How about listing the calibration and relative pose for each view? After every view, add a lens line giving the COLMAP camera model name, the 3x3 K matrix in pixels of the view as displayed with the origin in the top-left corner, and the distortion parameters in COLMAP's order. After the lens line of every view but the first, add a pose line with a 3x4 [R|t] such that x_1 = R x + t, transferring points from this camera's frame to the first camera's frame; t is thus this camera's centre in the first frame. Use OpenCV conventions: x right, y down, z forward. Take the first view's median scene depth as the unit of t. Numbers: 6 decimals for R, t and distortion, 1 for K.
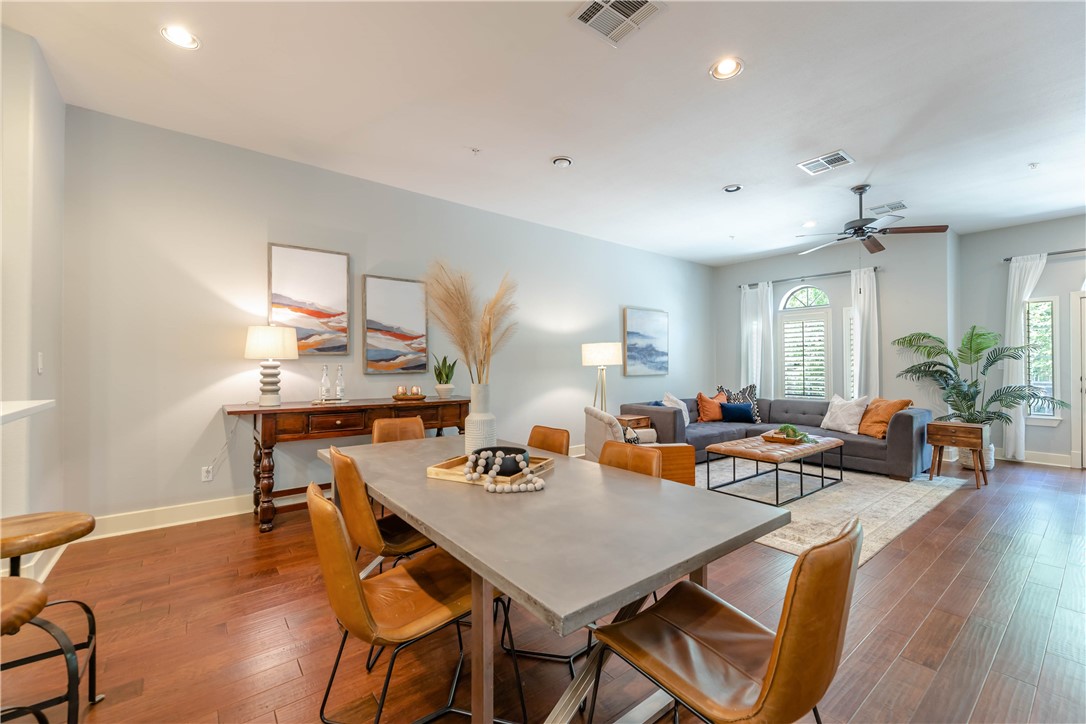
lens RADIAL K [[437.1, 0, 543.0], [0, 437.1, 362.0], [0, 0, 1]] dist [-0.001305, 0.000105]
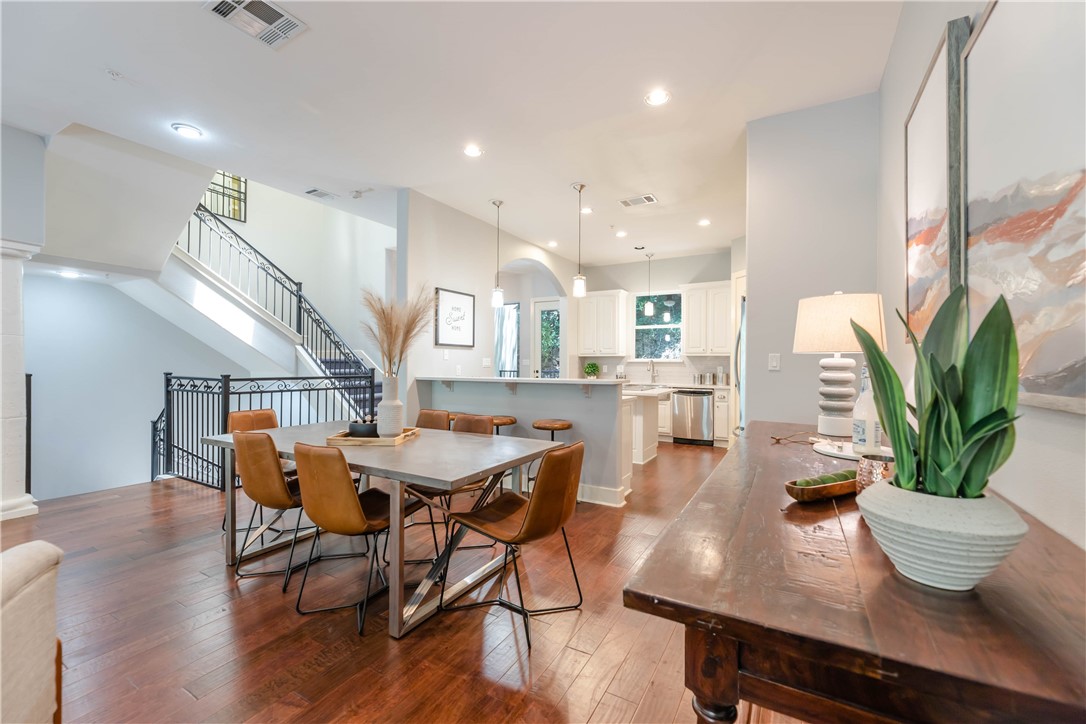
lens RADIAL K [[455.9, 0, 543.0], [0, 455.9, 362.0], [0, 0, 1]] dist [-0.000312, 0.000047]
pose [[-0.925945, -0.005108, -0.377624, -0.019083], [-0.002237, 0.999965, -0.008042, 0.008533], [0.377652, -0.006602, -0.925924, 1.193875]]
